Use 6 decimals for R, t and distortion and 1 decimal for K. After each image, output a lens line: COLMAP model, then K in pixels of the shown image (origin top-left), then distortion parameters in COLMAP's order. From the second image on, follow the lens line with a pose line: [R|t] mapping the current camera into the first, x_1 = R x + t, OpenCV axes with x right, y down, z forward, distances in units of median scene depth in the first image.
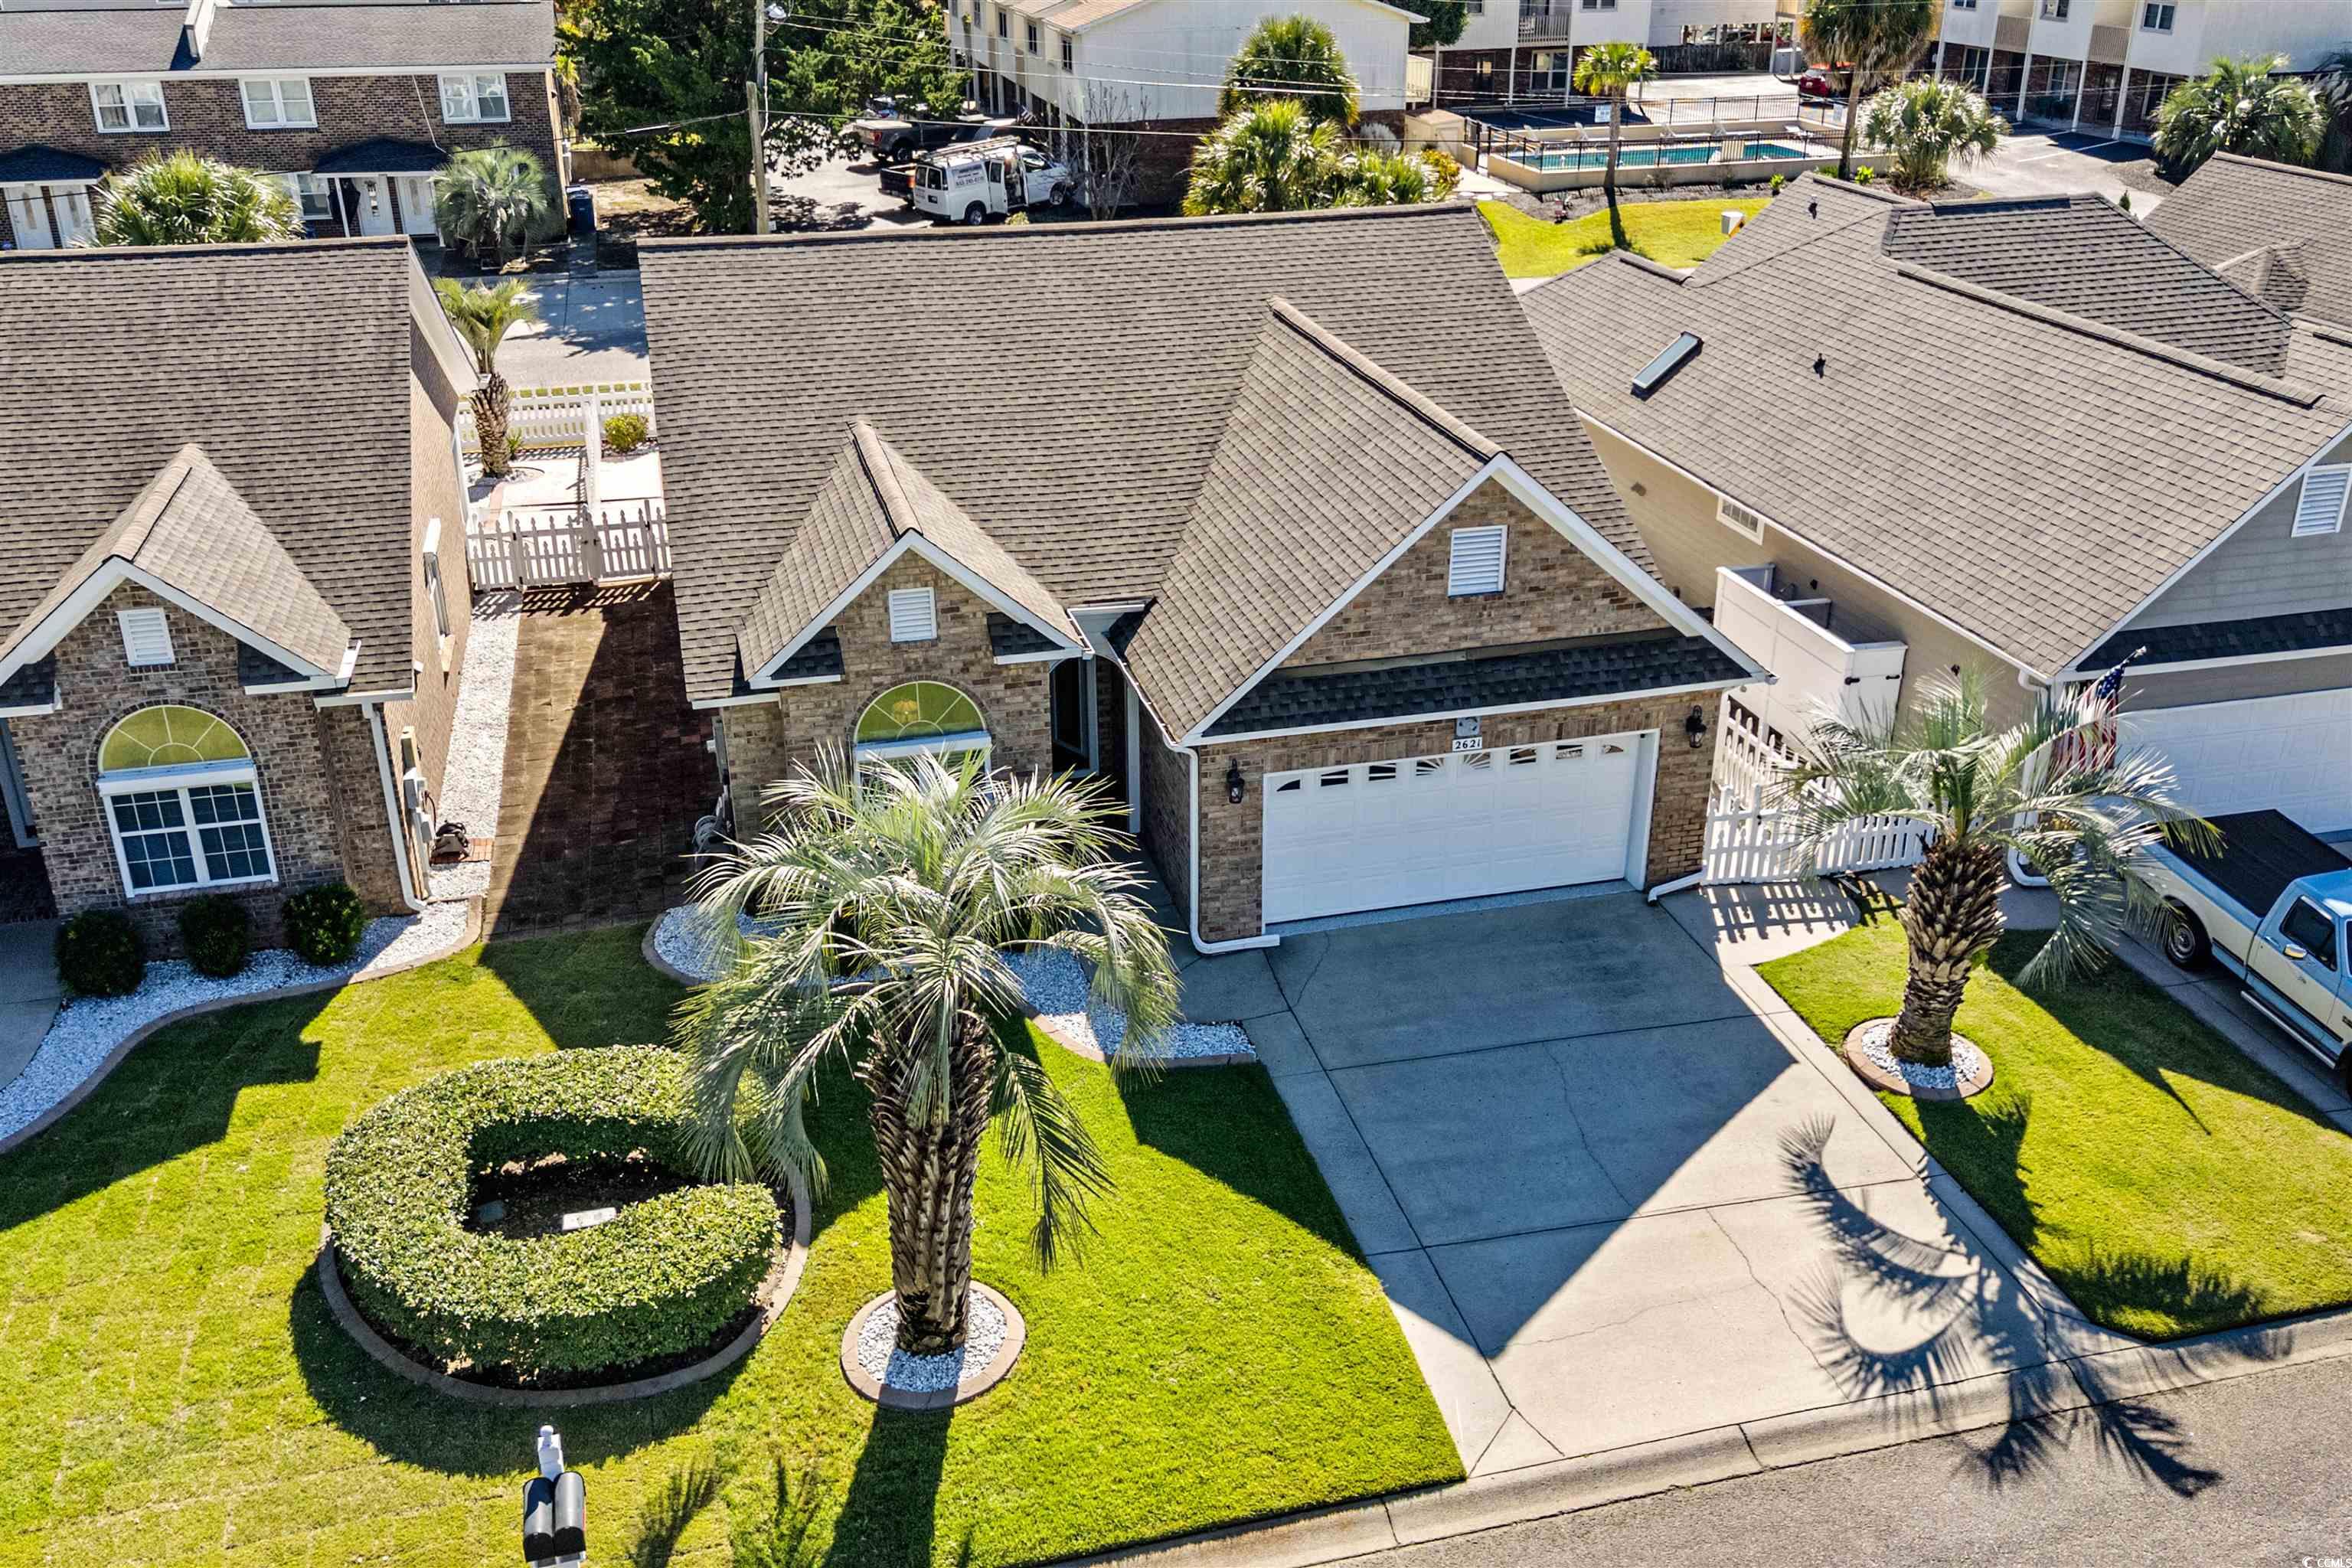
lens RADIAL K [[2027.5, 0, 1174.7], [0, 2027.5, 783.9], [0, 0, 1]] dist [0.052702, -0.051125]
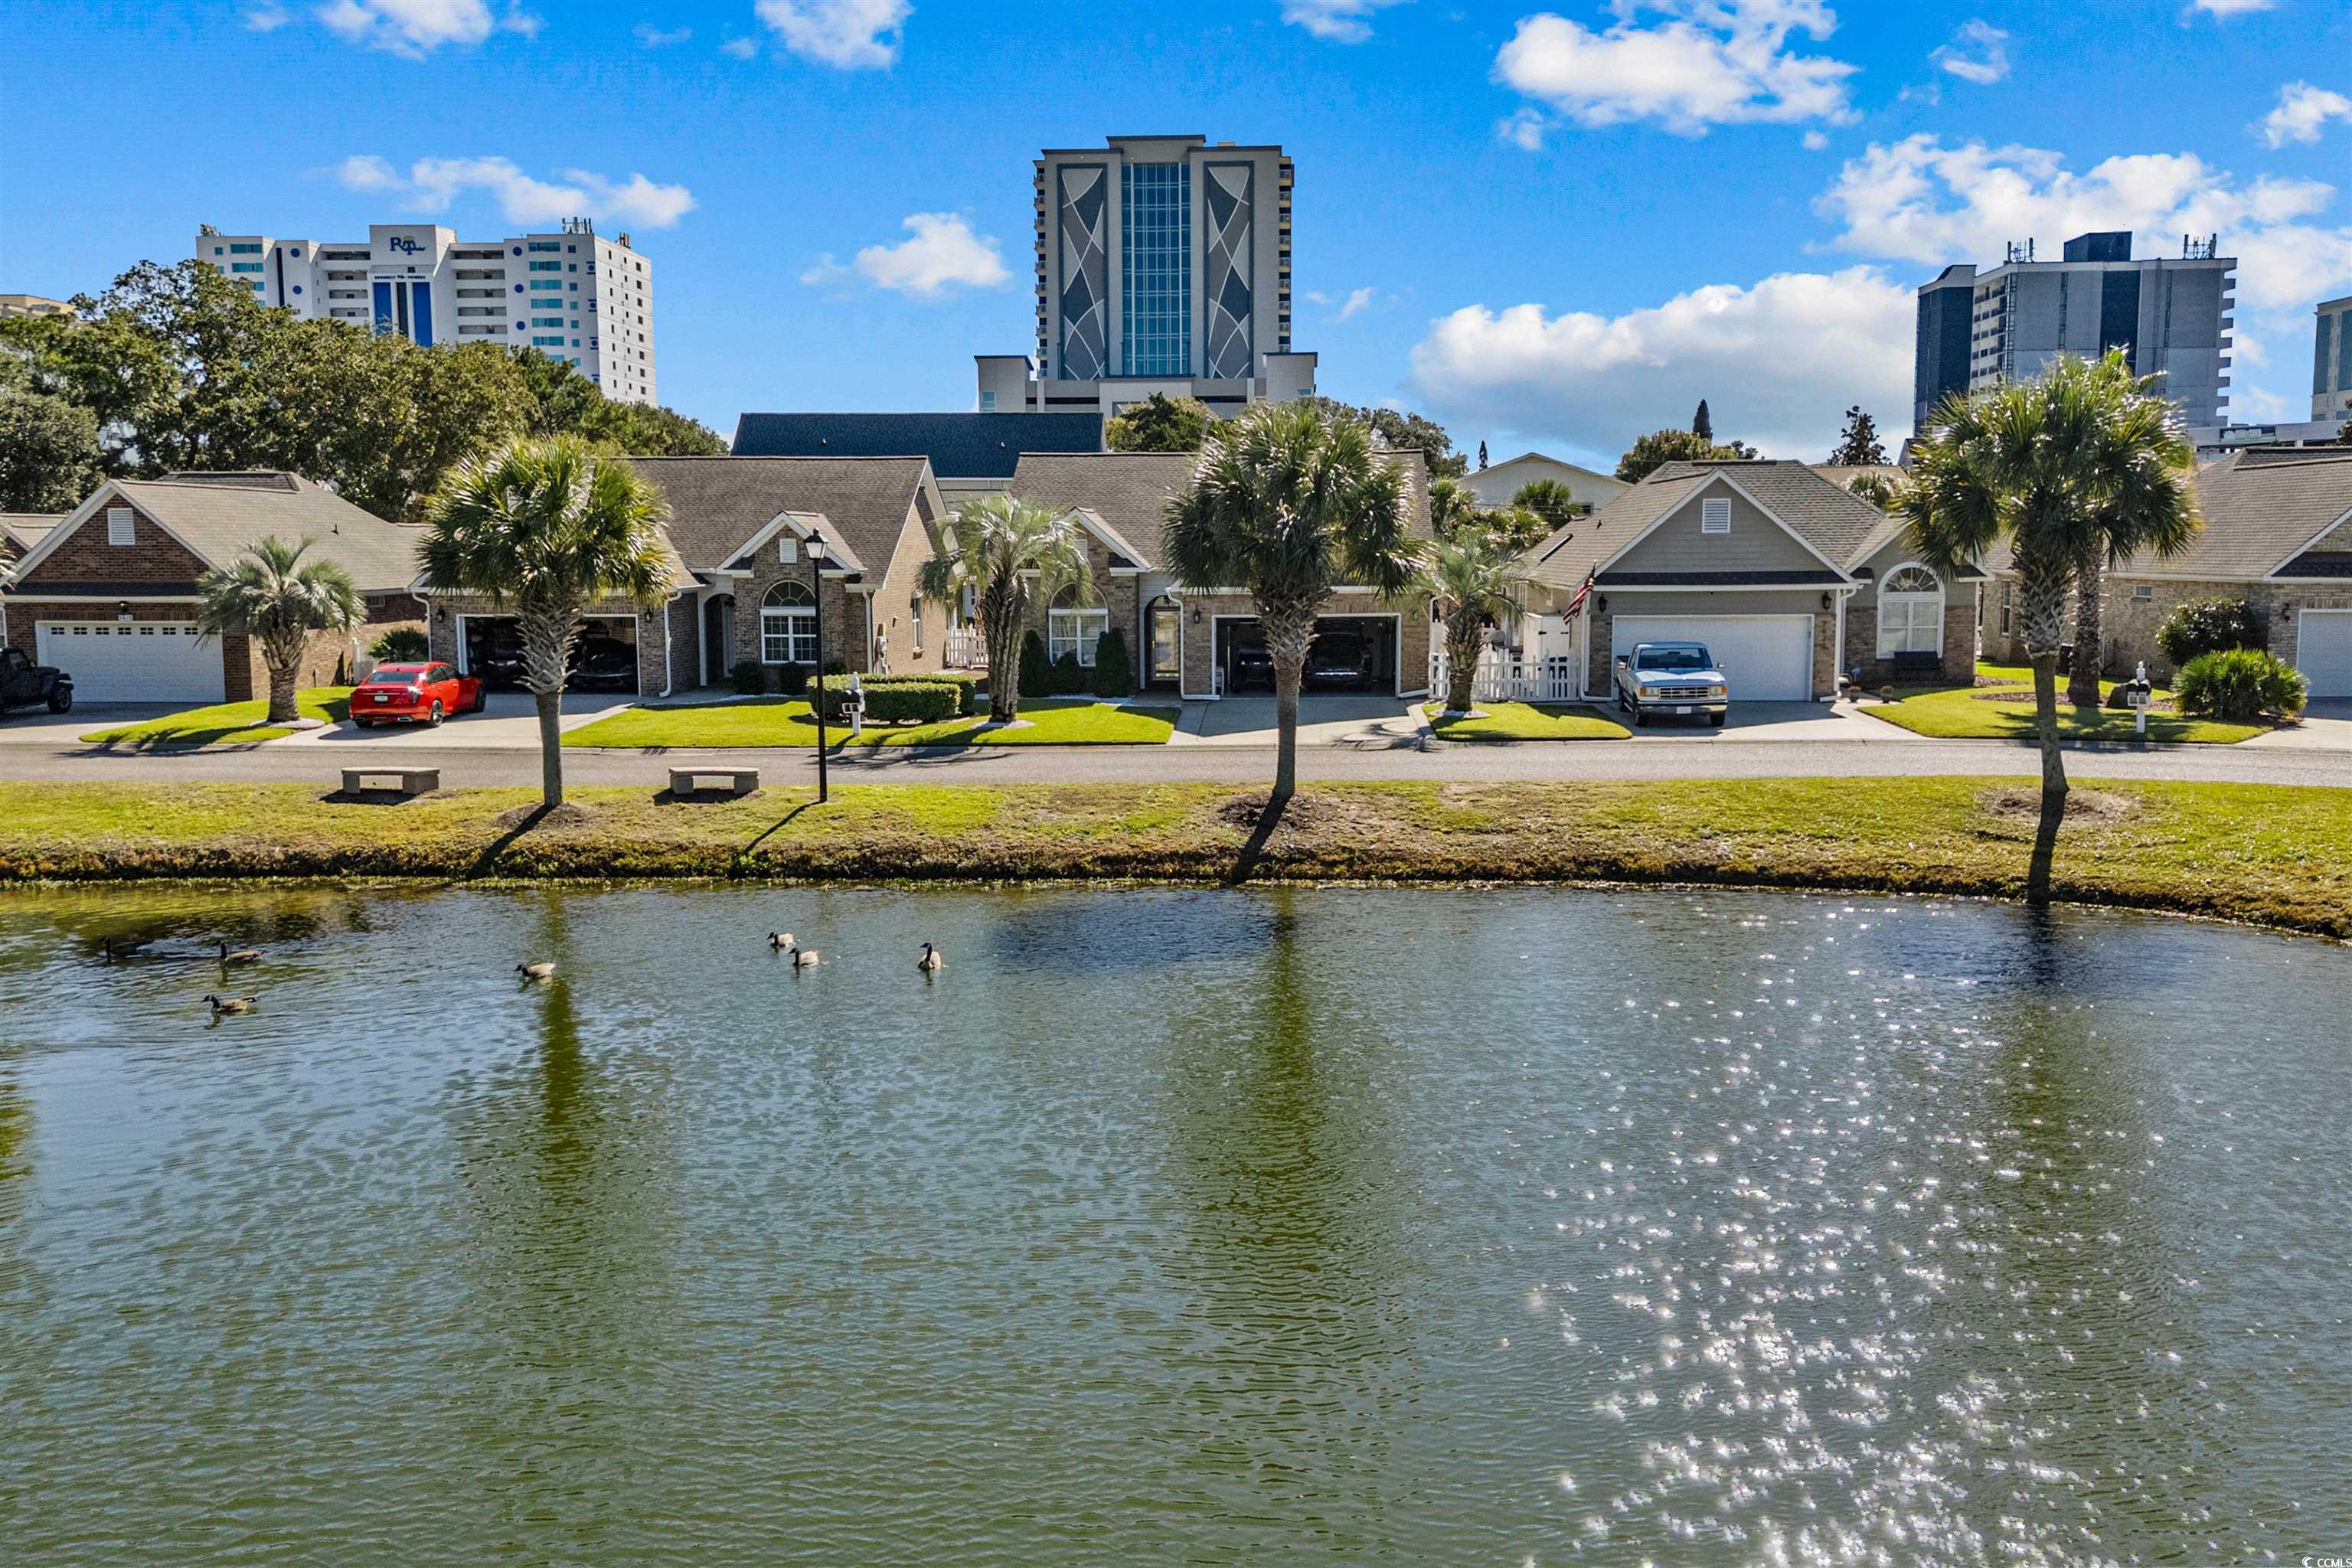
lens RADIAL K [[2027.5, 0, 1185.0], [0, 2027.5, 792.3], [0, 0, 1]] dist [0.052702, -0.051125]
pose [[0.952482, 0.043755, -0.301435, 0.706501], [-0.128773, 0.954684, -0.268322, 0.793718], [0.276035, 0.294388, 0.914954, -1.031905]]
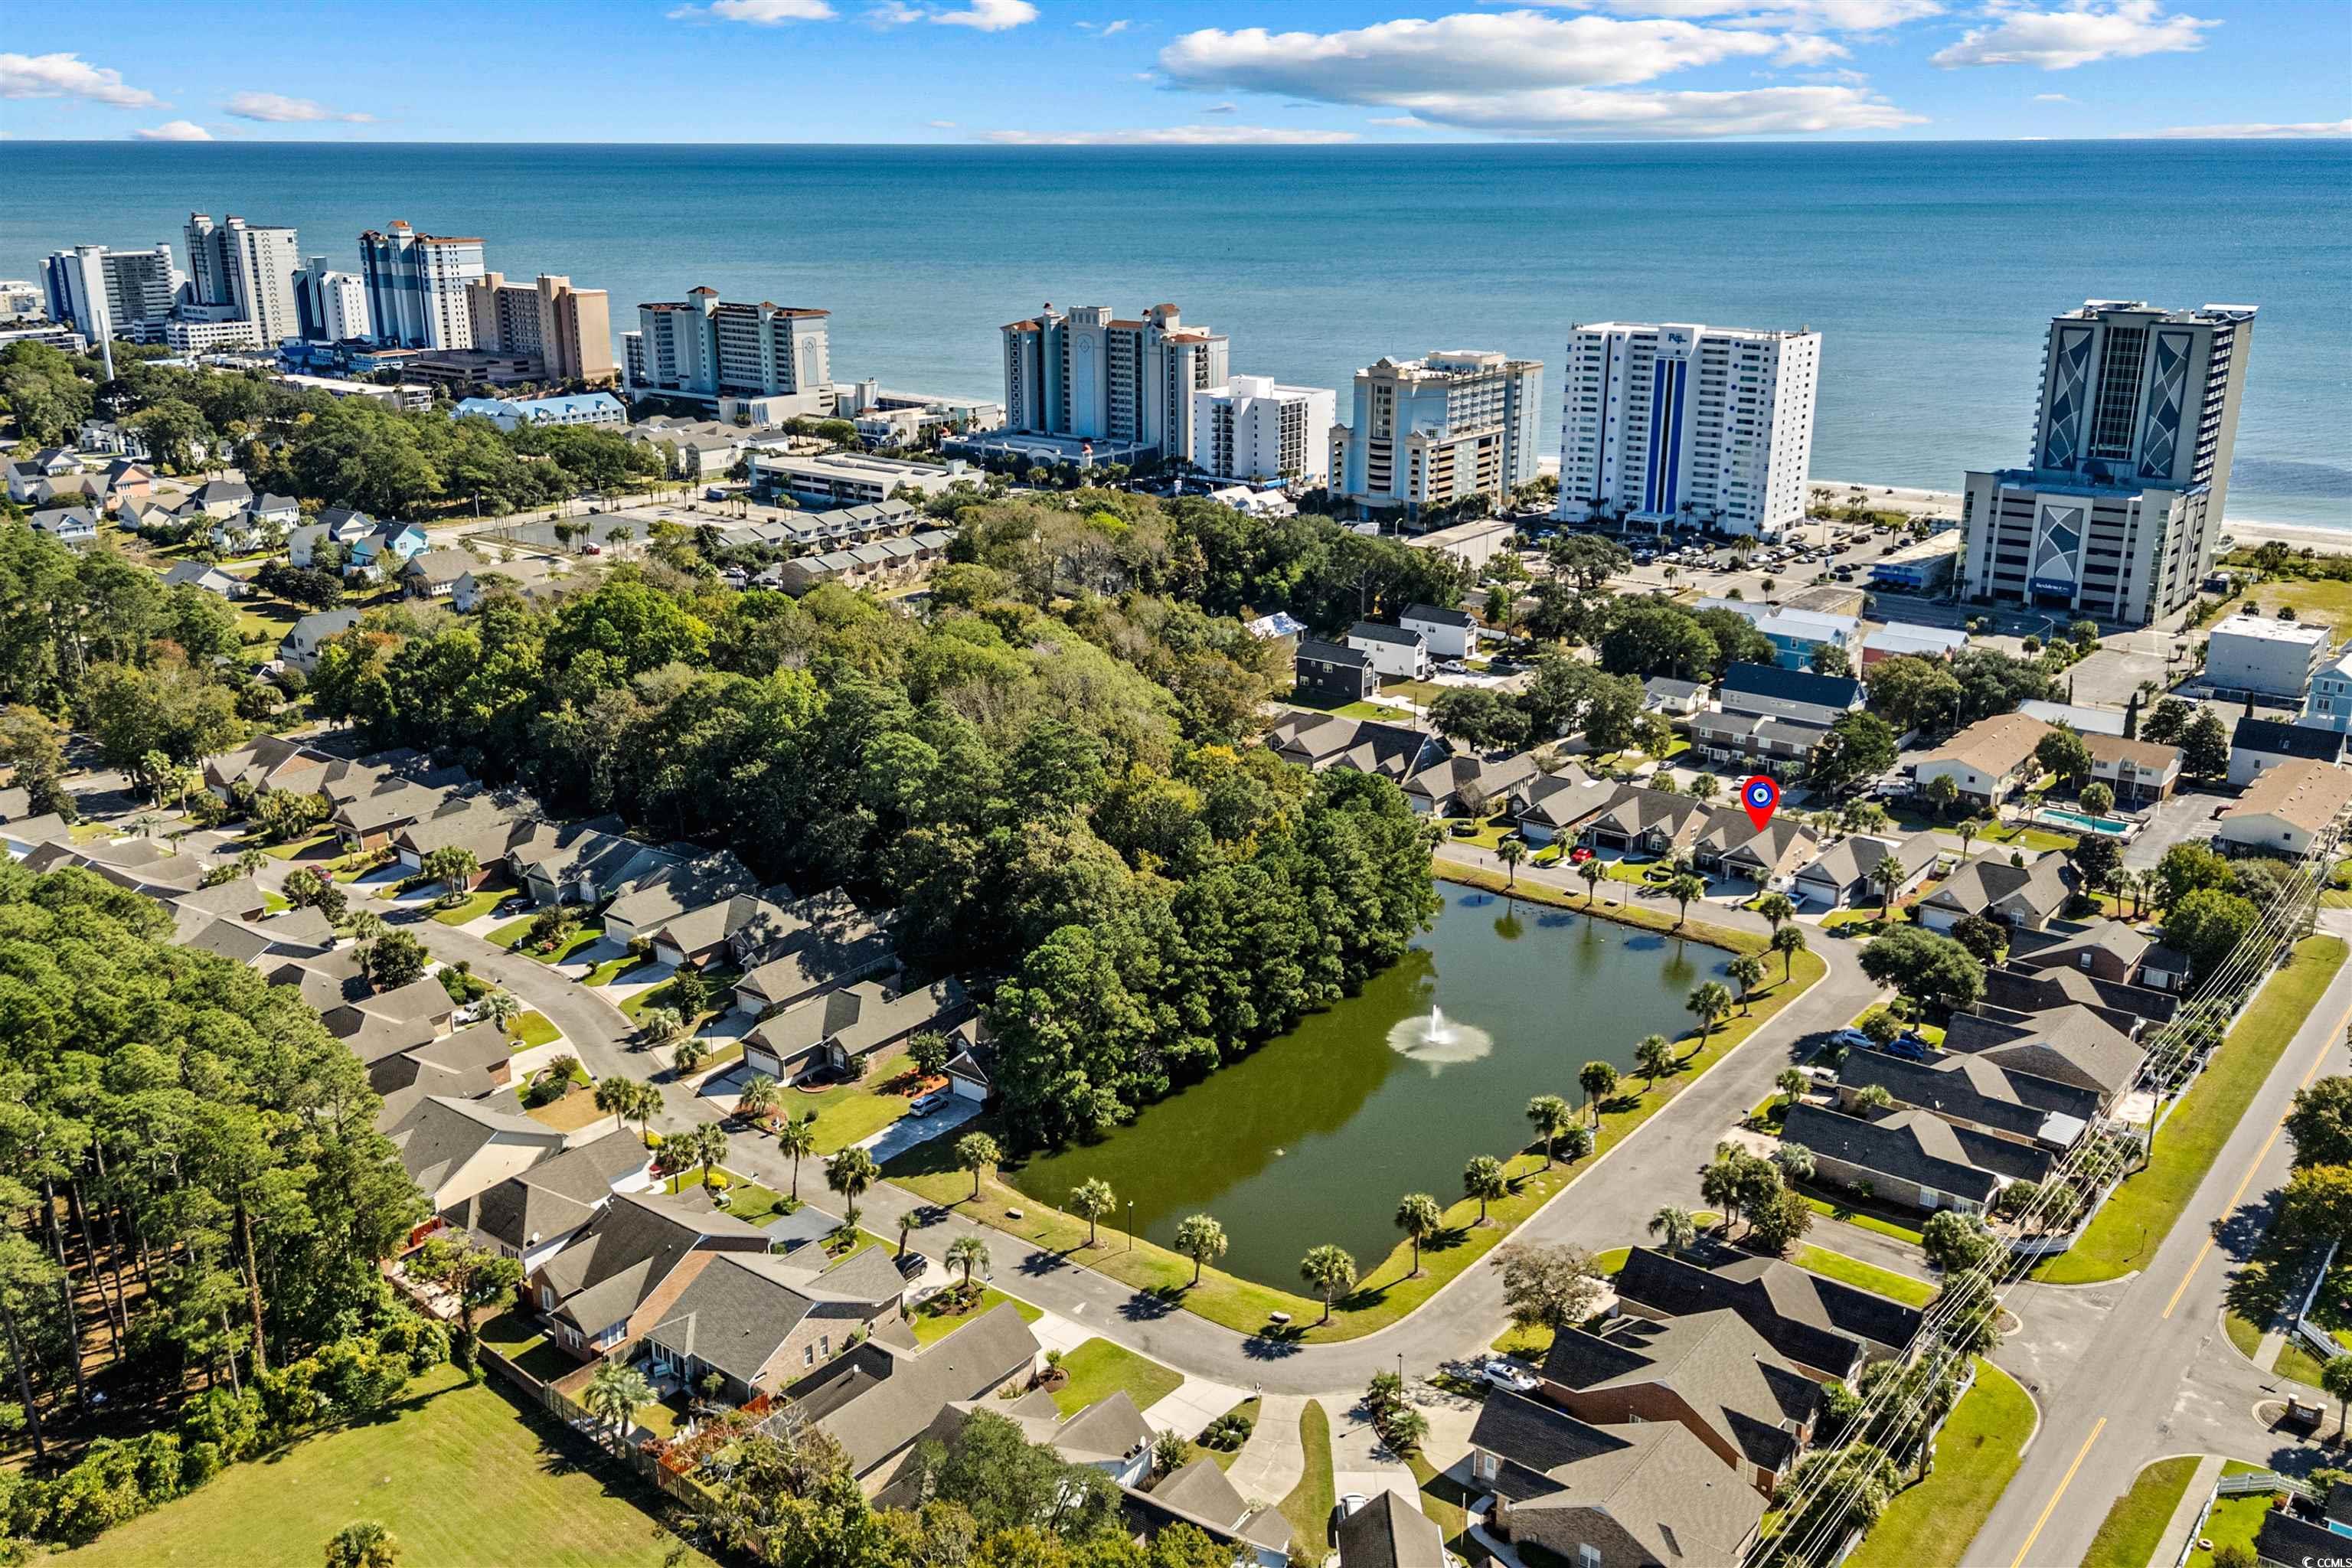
lens RADIAL K [[2027.5, 0, 1162.4], [0, 2027.5, 777.3], [0, 0, 1]] dist [0.052702, -0.051125]
pose [[0.597288, 0.243051, -0.764312, 1.915630], [-0.337507, 0.940658, 0.035377, 0.724225], [0.727555, 0.236830, 0.643875, -2.580146]]
